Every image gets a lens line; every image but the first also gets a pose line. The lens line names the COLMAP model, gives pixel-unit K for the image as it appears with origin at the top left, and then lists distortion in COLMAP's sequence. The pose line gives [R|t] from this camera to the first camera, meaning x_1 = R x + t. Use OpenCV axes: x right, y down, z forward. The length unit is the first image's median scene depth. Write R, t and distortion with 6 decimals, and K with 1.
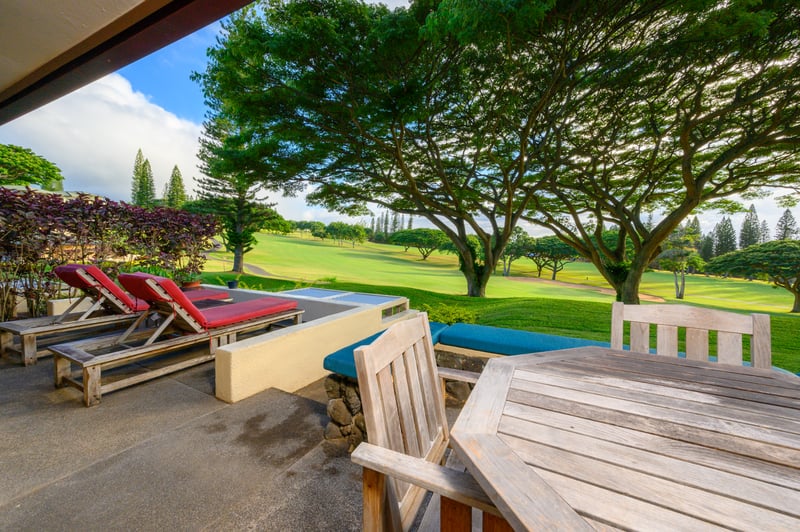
lens RADIAL K [[299.4, 0, 405.8], [0, 299.4, 269.5], [0, 0, 1]] dist [0.011254, -0.000929]
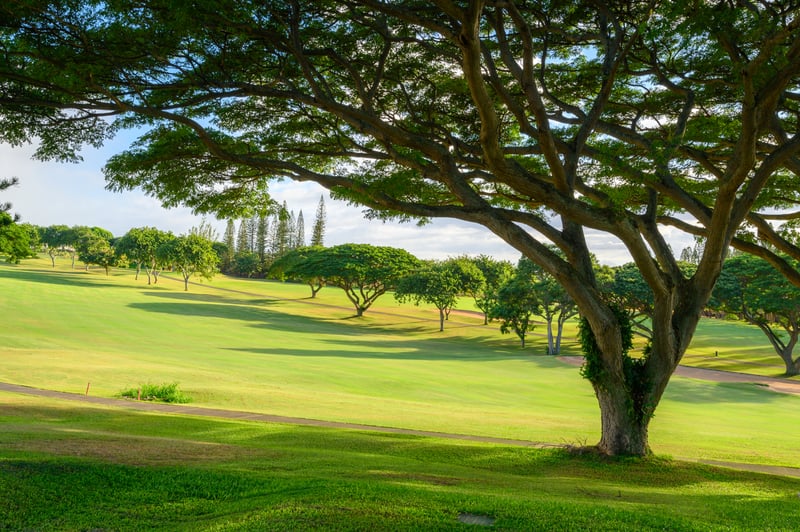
lens RADIAL K [[654.5, 0, 420.3], [0, 654.5, 263.0], [0, 0, 1]] dist [-0.034313, 0.017593]
pose [[0.980551, -0.000645, 0.196264, -0.116948], [0.020908, 0.994648, -0.101187, -0.043434], [-0.195148, 0.103322, 0.975316, 0.206580]]
